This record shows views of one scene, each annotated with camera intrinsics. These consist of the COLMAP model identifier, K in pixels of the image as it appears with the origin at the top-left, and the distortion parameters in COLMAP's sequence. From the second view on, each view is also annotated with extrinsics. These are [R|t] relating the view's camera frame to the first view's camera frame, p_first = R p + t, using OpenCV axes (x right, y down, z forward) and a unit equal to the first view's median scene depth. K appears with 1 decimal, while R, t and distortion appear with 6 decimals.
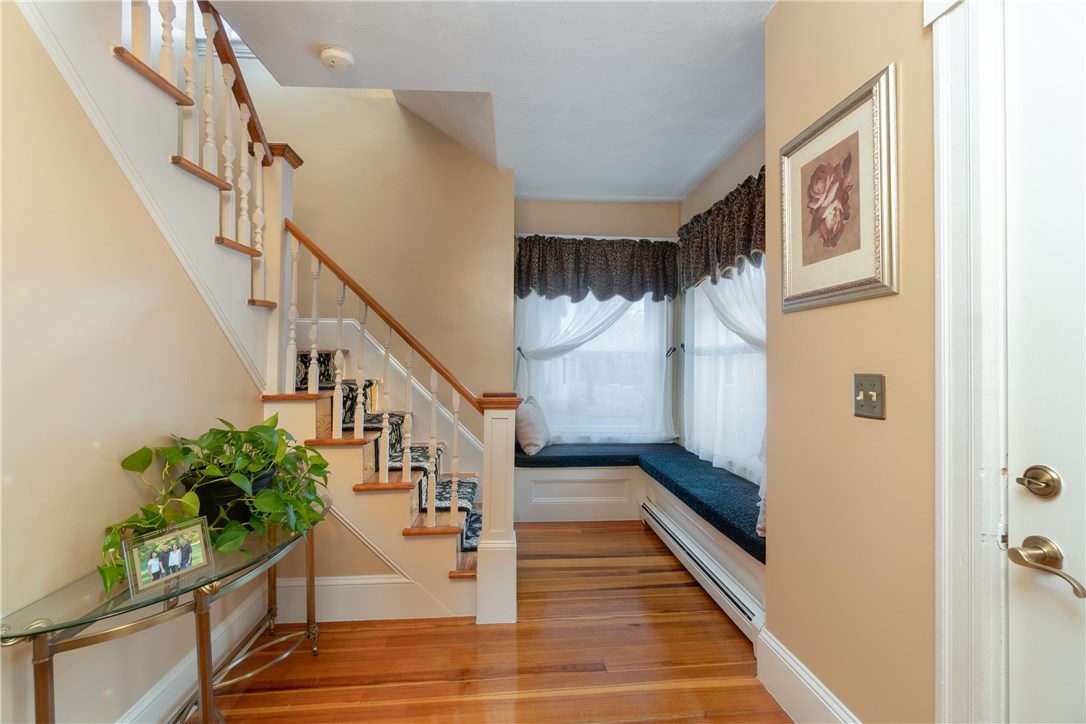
lens RADIAL K [[463.1, 0, 543.0], [0, 463.1, 362.0], [0, 0, 1]] dist [0.000196, 0.000232]
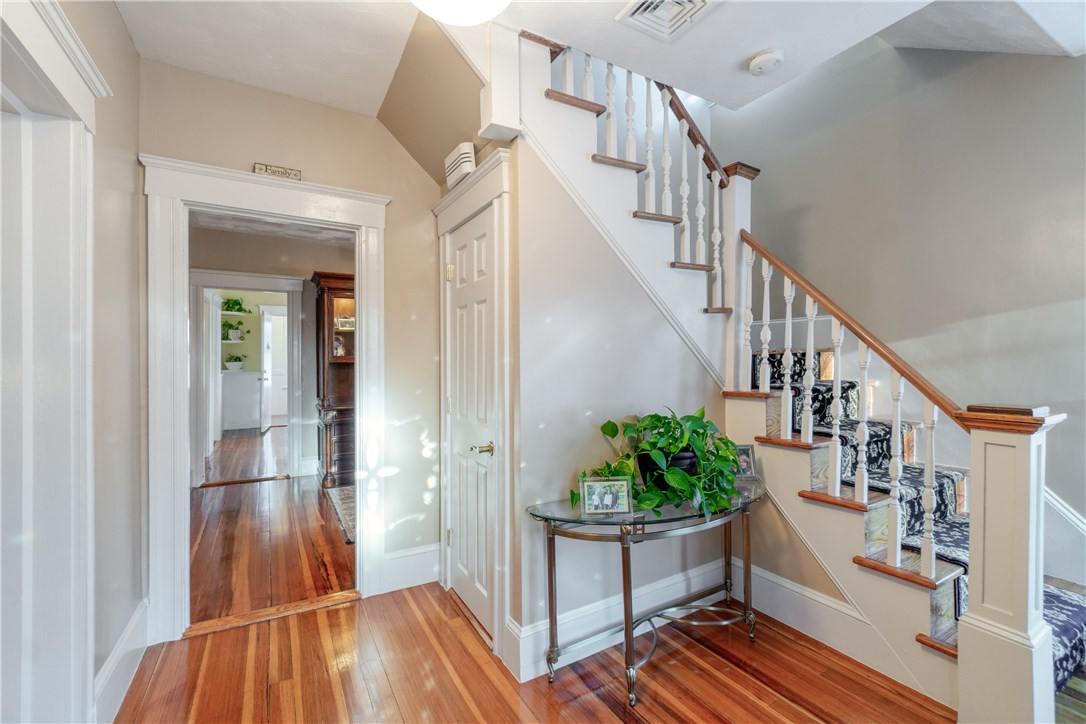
lens RADIAL K [[463.1, 0, 543.0], [0, 463.1, 362.0], [0, 0, 1]] dist [0.000196, 0.000232]
pose [[0.443712, -0.000461, -0.896169, 0.224110], [0.003215, 0.999994, 0.001077, -0.002233], [0.896164, -0.003359, 0.443711, 0.104838]]
